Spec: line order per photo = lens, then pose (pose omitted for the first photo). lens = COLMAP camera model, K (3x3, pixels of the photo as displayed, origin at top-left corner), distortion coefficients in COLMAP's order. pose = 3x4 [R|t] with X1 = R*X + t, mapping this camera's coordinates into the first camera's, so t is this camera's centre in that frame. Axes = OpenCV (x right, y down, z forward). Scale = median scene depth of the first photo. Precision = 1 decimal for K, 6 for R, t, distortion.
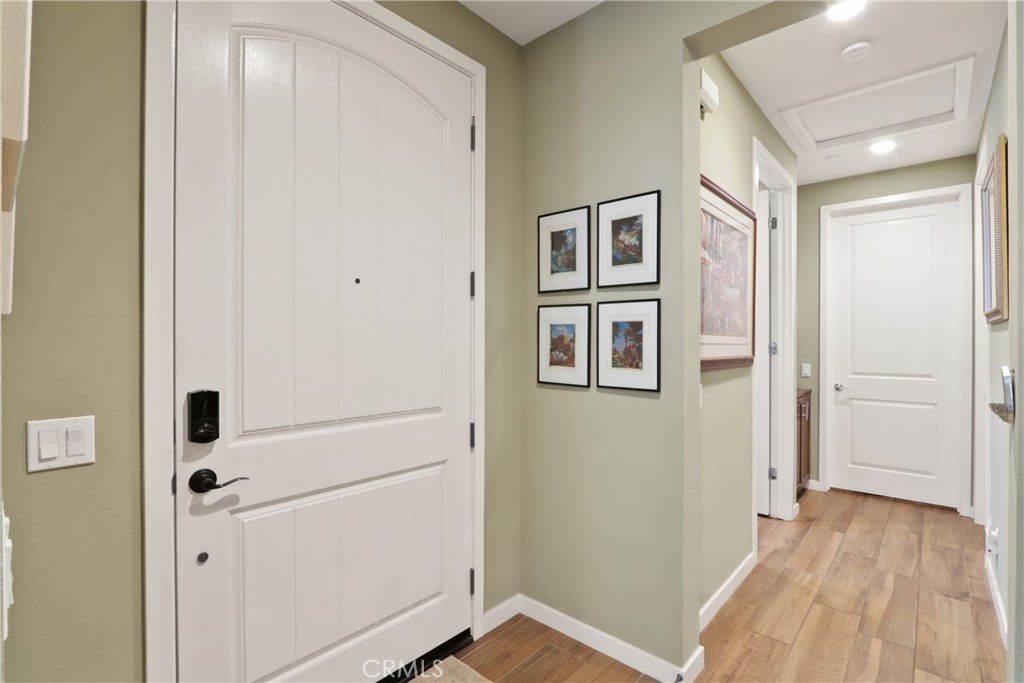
lens RADIAL K [[478.1, 0, 513.3], [0, 478.1, 338.1], [0, 0, 1]] dist [-0.015839, 0.002146]
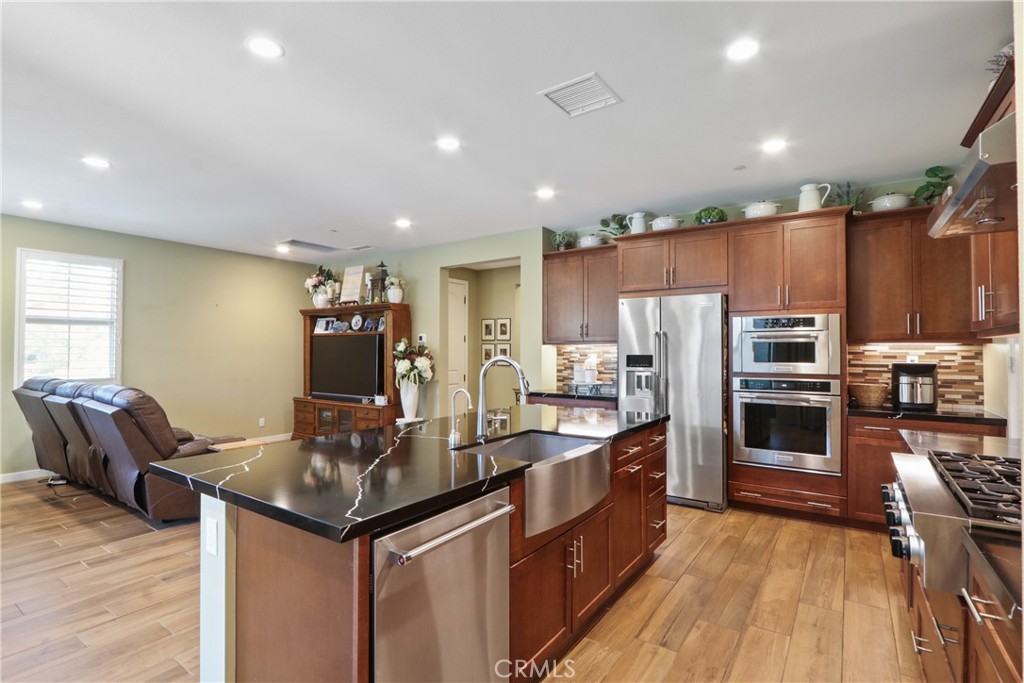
lens RADIAL K [[478.1, 0, 513.6], [0, 478.1, 342.5], [0, 0, 1]] dist [-0.015839, 0.002146]
pose [[0.991087, 0.002486, 0.133195, -0.206281], [-0.000657, 0.999905, -0.013777, -0.028833], [-0.133216, 0.013567, 0.990994, -2.841719]]
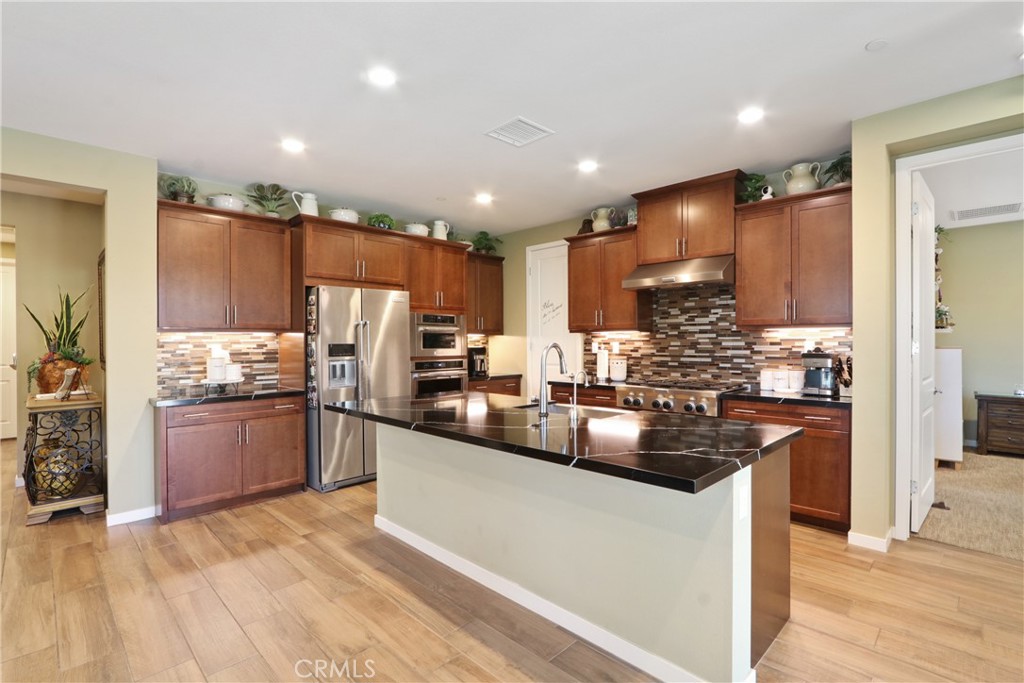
lens RADIAL K [[478.1, 0, 519.3], [0, 478.1, 343.9], [0, 0, 1]] dist [-0.015839, 0.002146]
pose [[0.047720, -0.005515, 0.998846, -1.356456], [0.001665, 0.999984, 0.005442, -0.014356], [-0.998859, 0.001403, 0.047729, -1.752922]]
